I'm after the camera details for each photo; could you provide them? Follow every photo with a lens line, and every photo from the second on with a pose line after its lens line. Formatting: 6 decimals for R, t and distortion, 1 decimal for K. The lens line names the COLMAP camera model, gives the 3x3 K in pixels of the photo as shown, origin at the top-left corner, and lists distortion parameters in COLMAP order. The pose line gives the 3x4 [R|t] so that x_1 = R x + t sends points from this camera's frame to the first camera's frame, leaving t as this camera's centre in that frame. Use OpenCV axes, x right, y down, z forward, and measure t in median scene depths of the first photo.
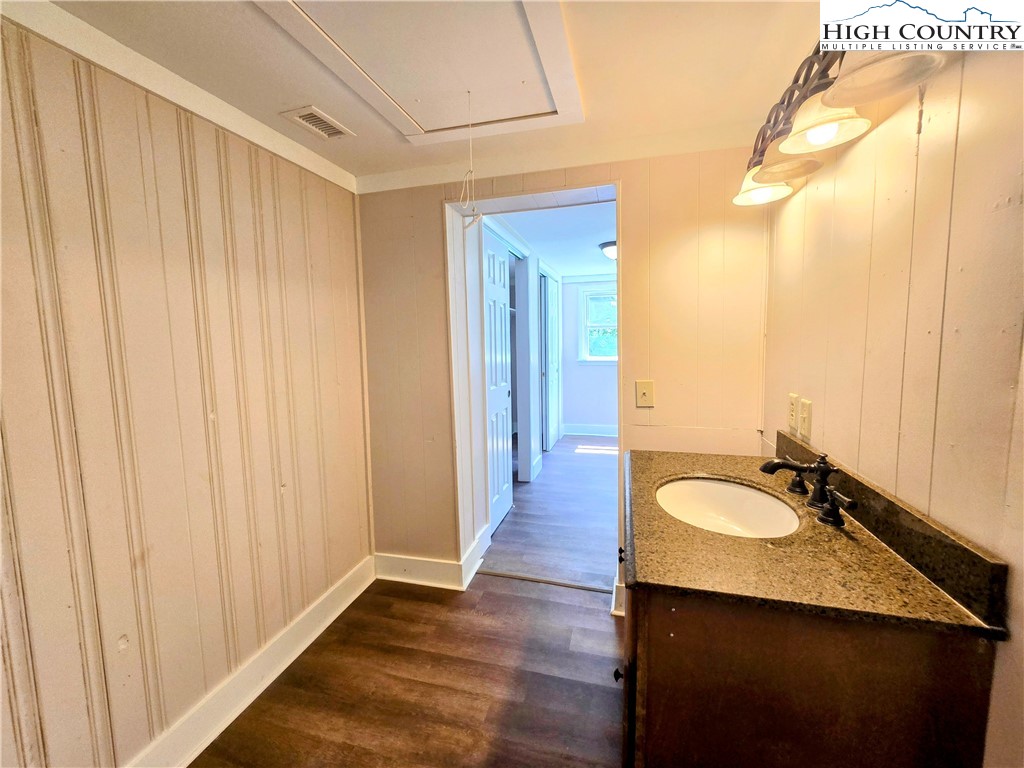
lens RADIAL K [[422.1, 0, 513.6], [0, 422.1, 382.8], [0, 0, 1]] dist [-0.001710, 0.000607]
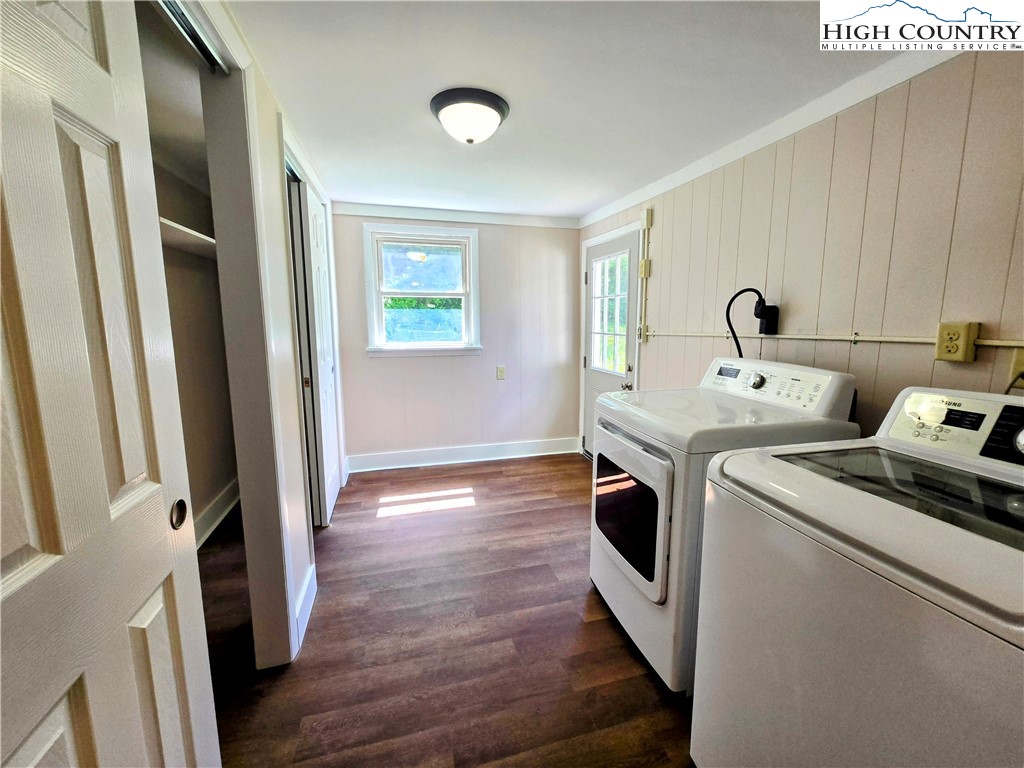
lens RADIAL K [[422.1, 0, 514.5], [0, 422.1, 377.9], [0, 0, 1]] dist [-0.001710, 0.000607]
pose [[0.854671, -0.057949, 0.515926, 0.022369], [0.036239, 0.997986, 0.052061, -0.040878], [-0.517904, -0.025799, 0.855049, 0.430710]]
